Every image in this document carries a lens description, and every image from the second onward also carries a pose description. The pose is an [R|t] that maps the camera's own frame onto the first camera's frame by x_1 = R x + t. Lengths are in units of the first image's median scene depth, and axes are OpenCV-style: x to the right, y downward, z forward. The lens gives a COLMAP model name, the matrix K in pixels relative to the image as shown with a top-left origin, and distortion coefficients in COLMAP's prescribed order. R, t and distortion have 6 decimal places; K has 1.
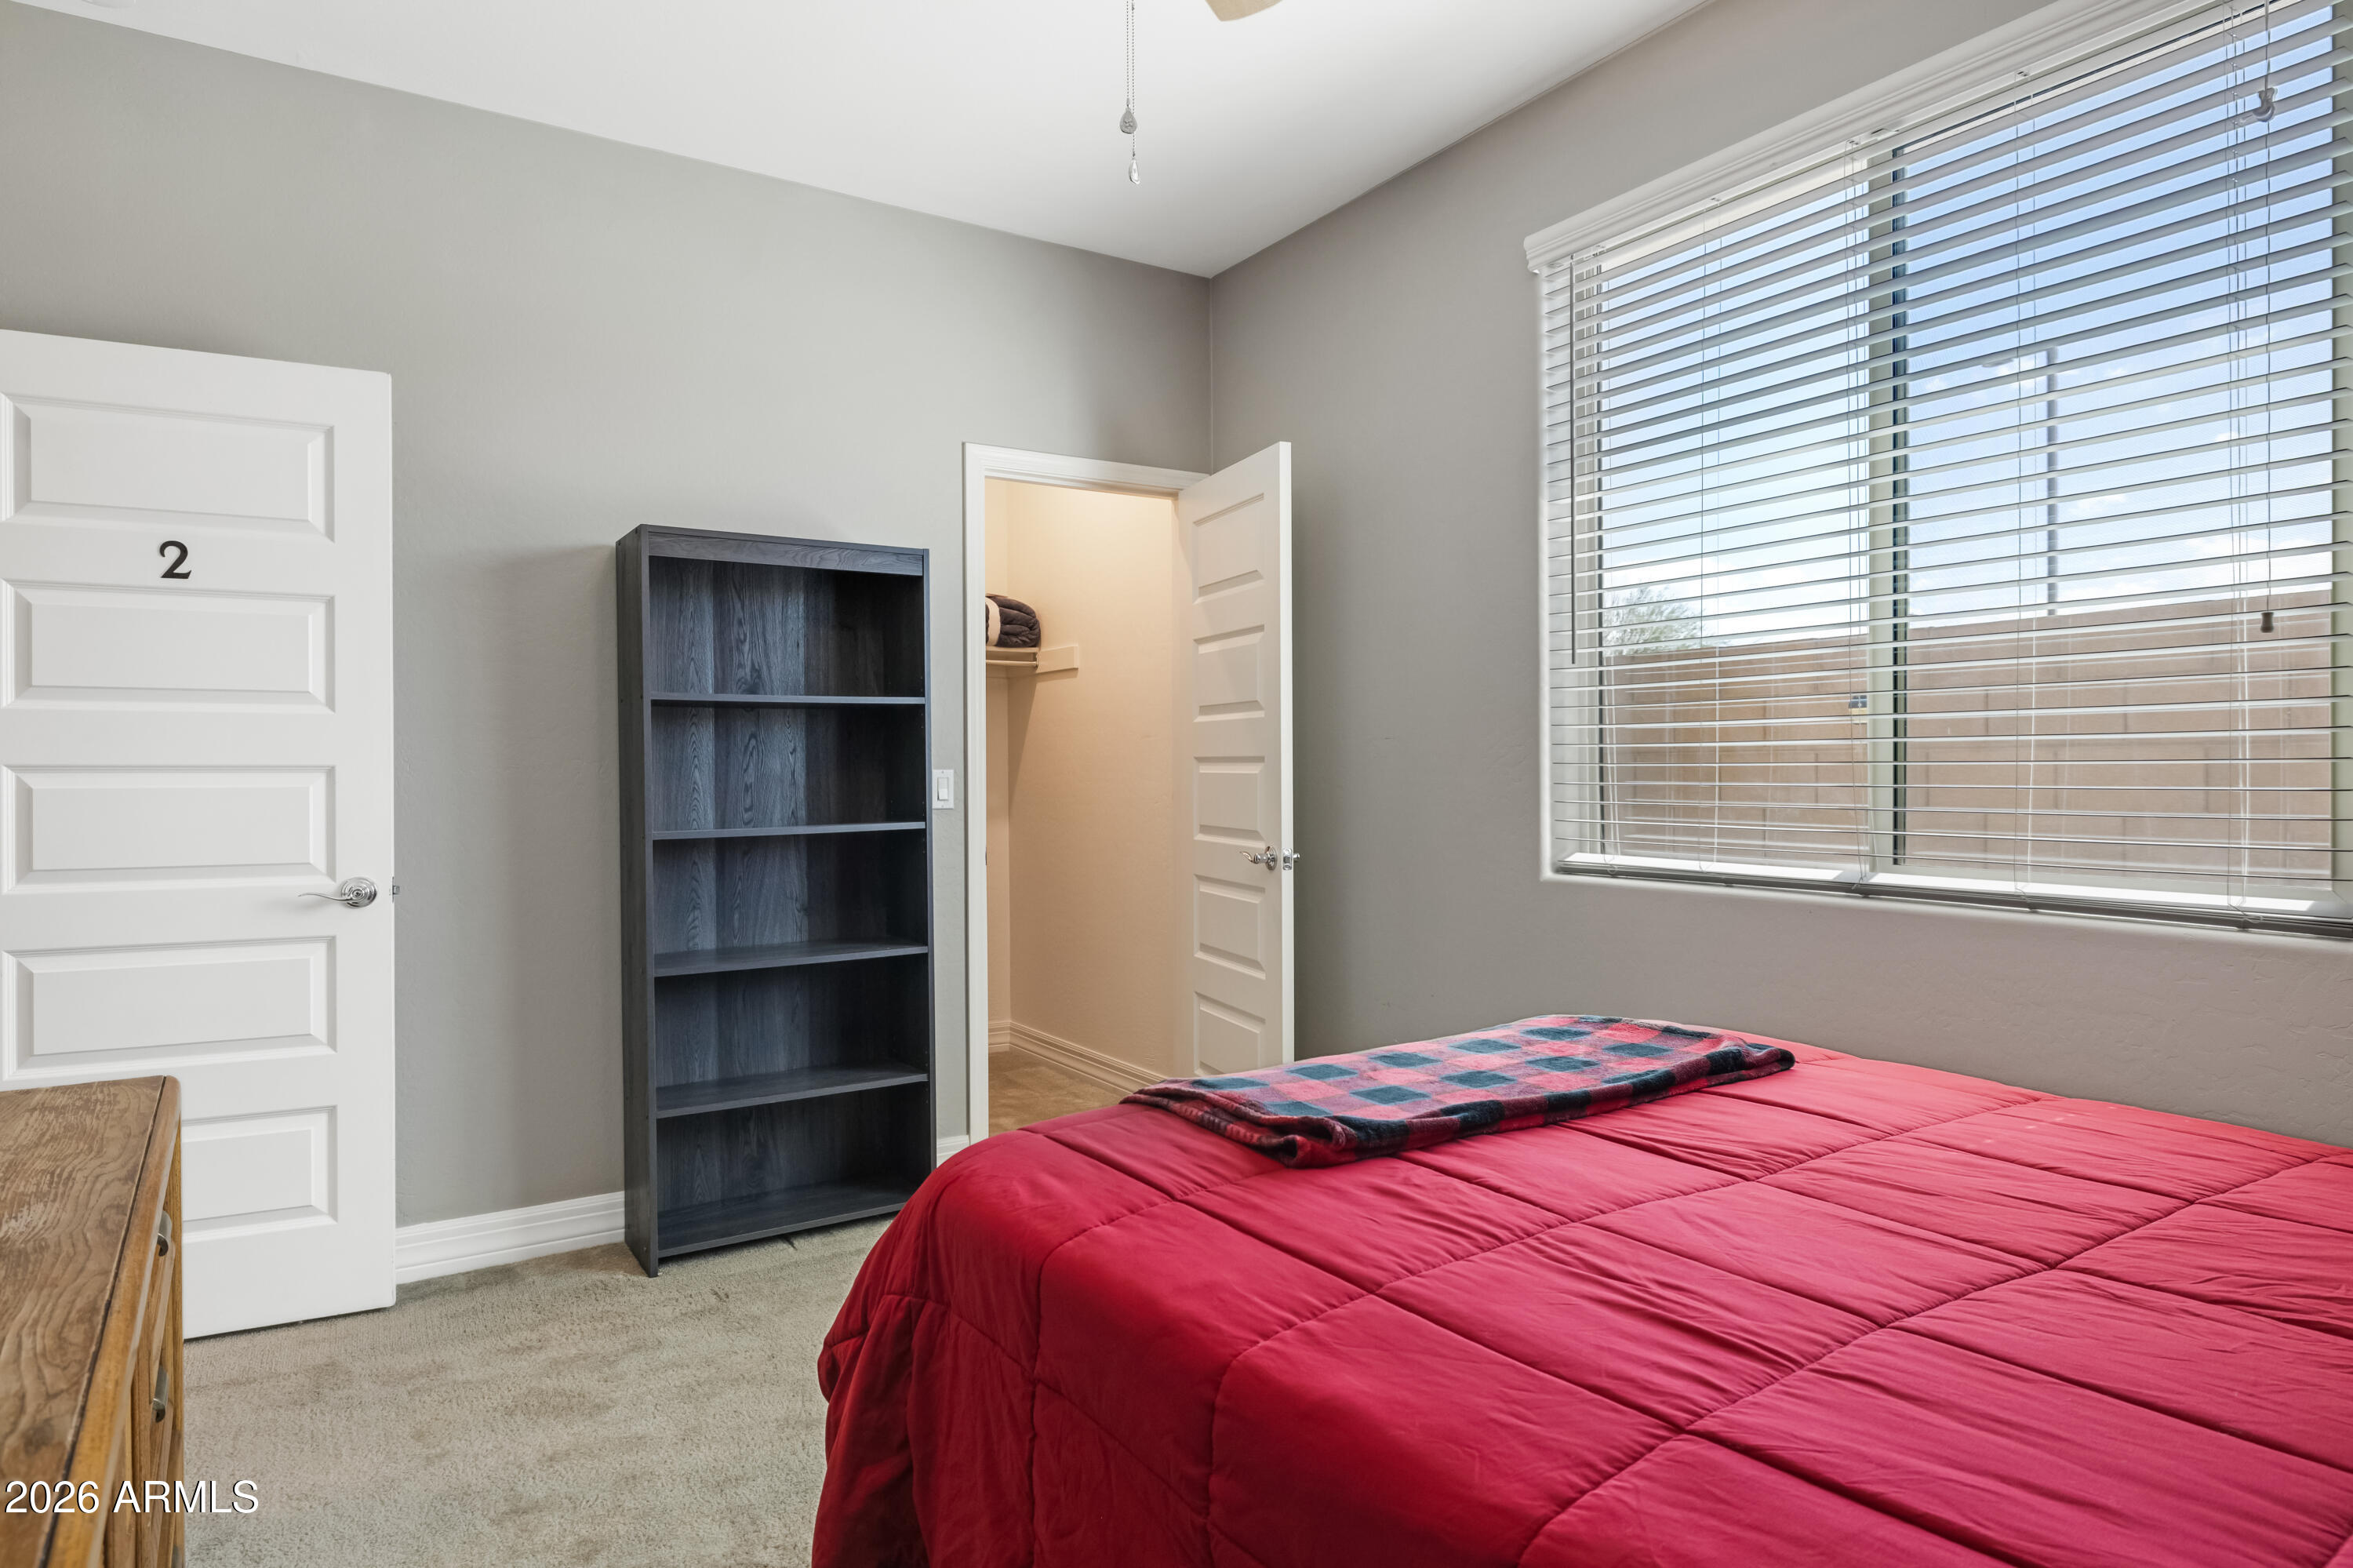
lens RADIAL K [[1324.3, 0, 1171.0], [0, 1324.3, 781.8], [0, 0, 1]] dist [-0.001700, -0.001986]
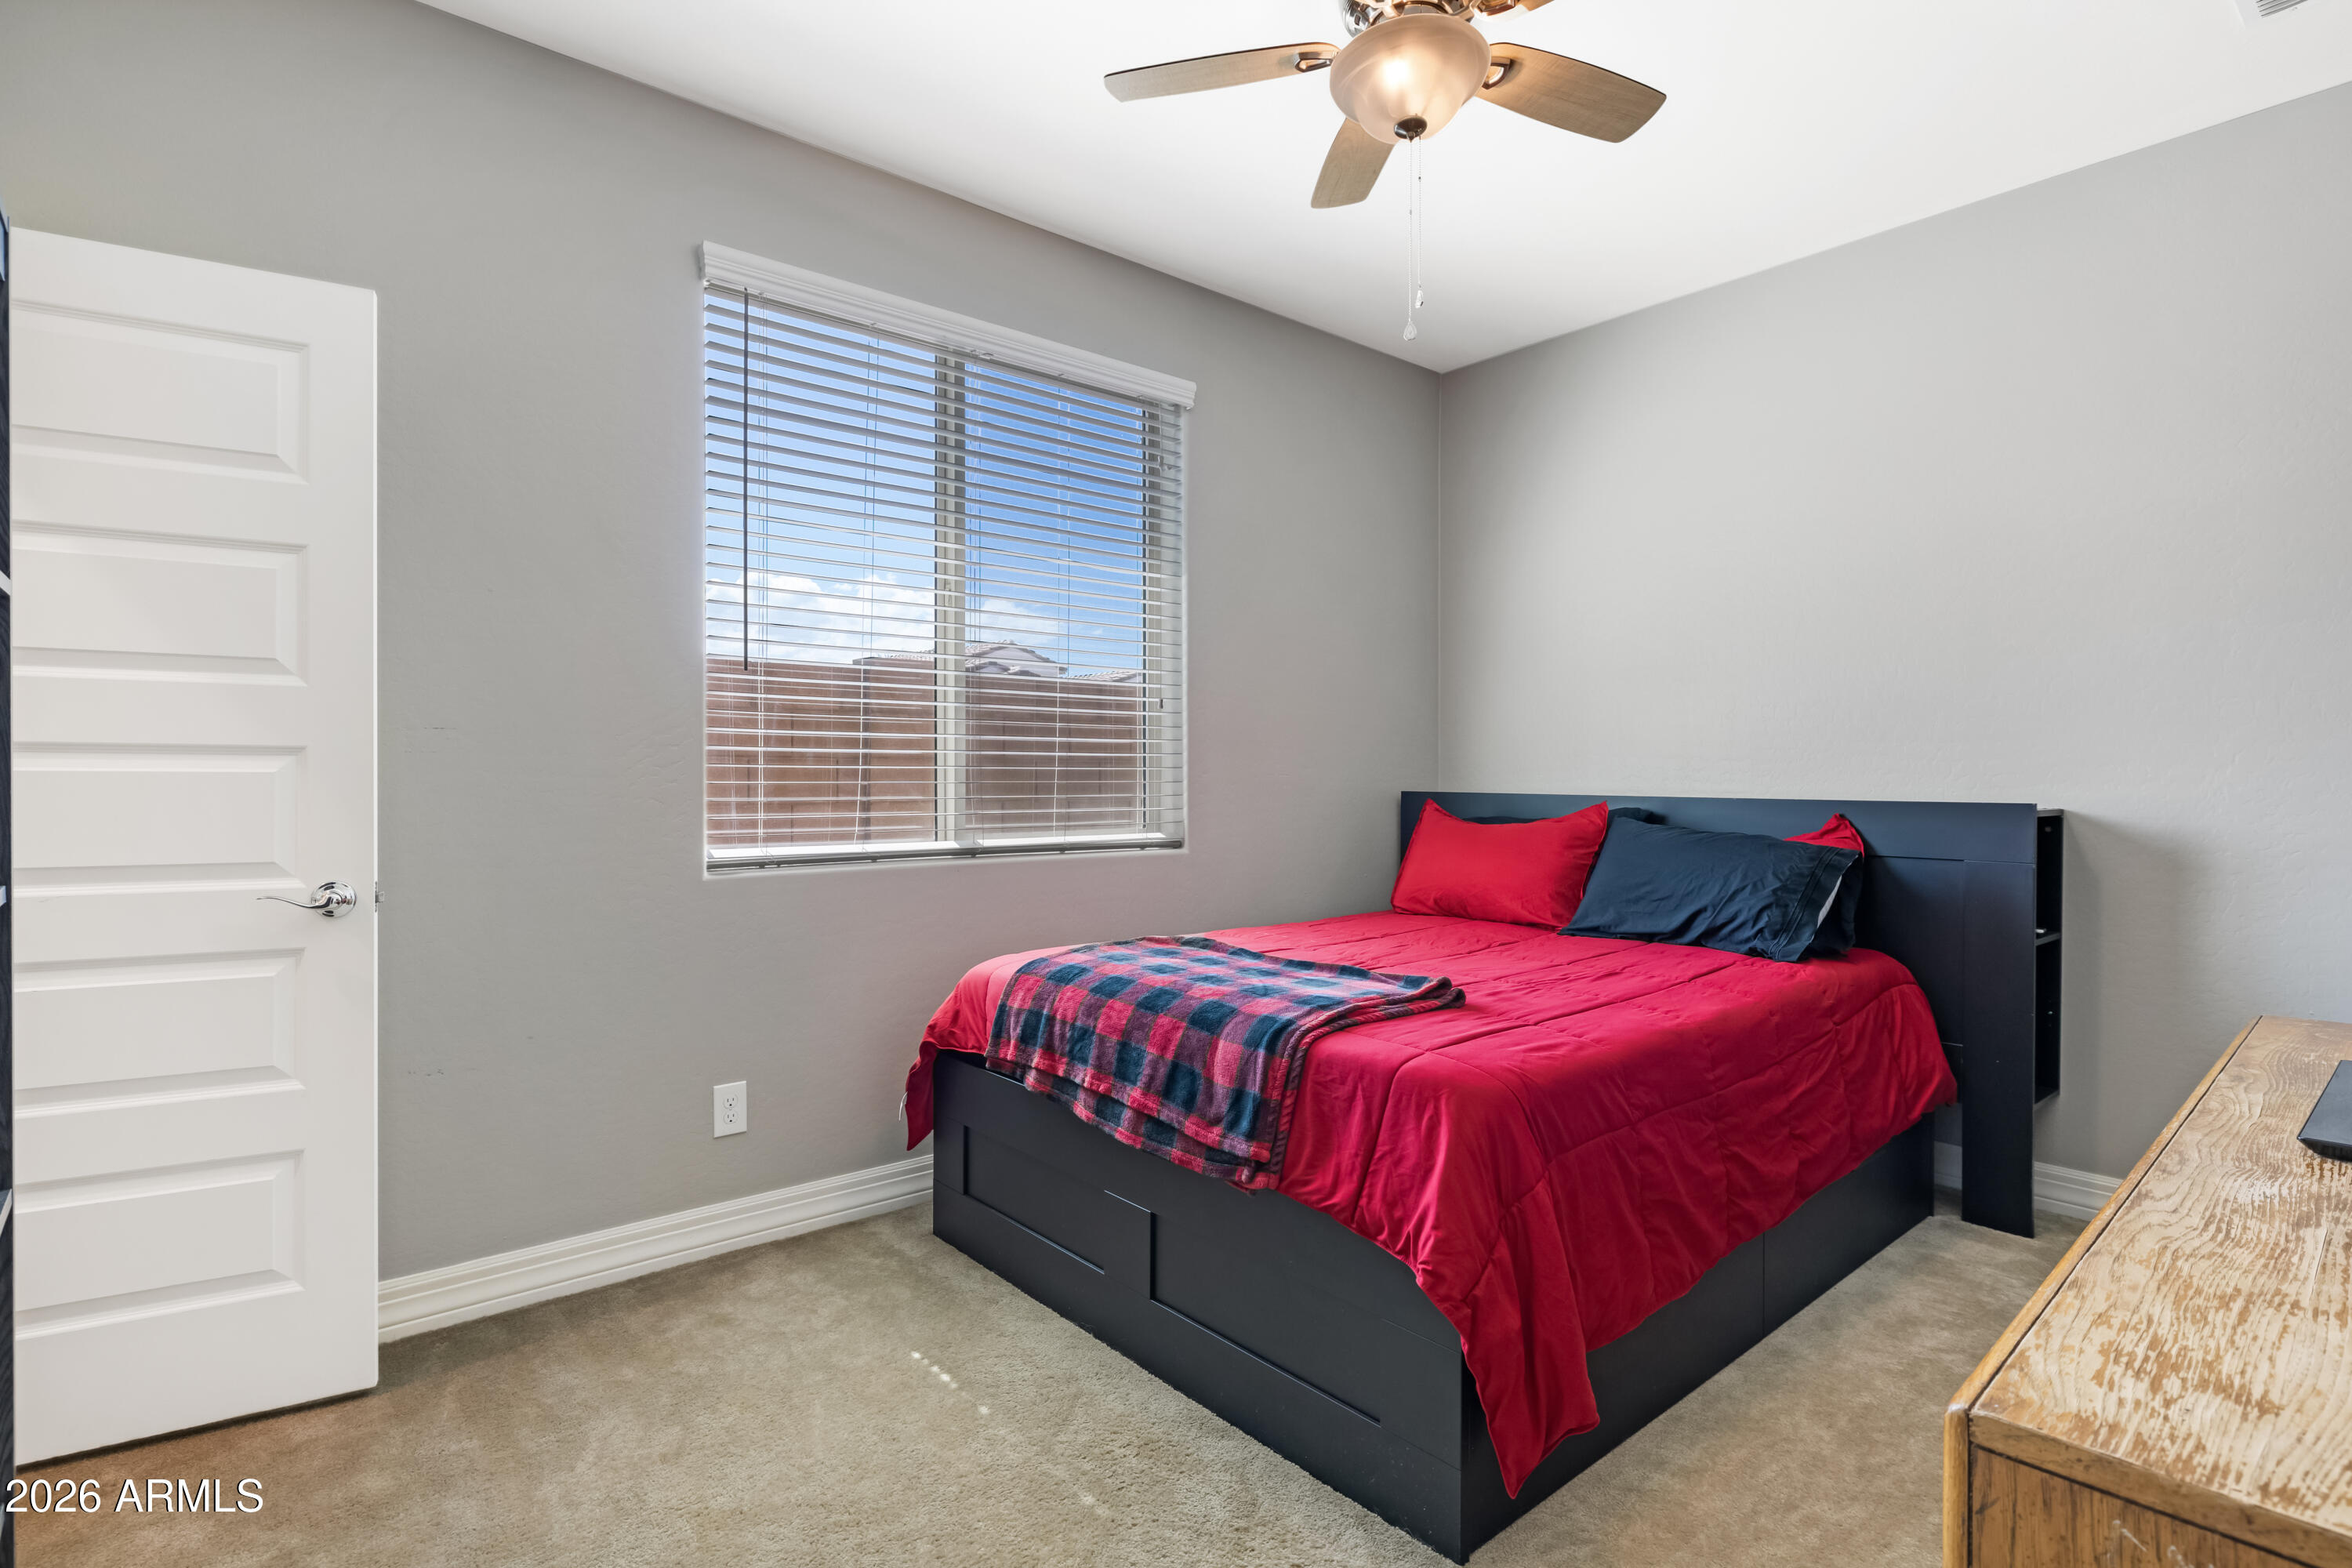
lens RADIAL K [[1172.1, 0, 1176.0], [0, 1172.1, 784.0], [0, 0, 1]] dist [0.001677, 0.000511]
pose [[-0.134952, -0.004529, 0.990842, -0.955056], [0.007569, 0.999956, 0.005602, -0.000243], [-0.990823, 0.008256, -0.134912, 1.124625]]
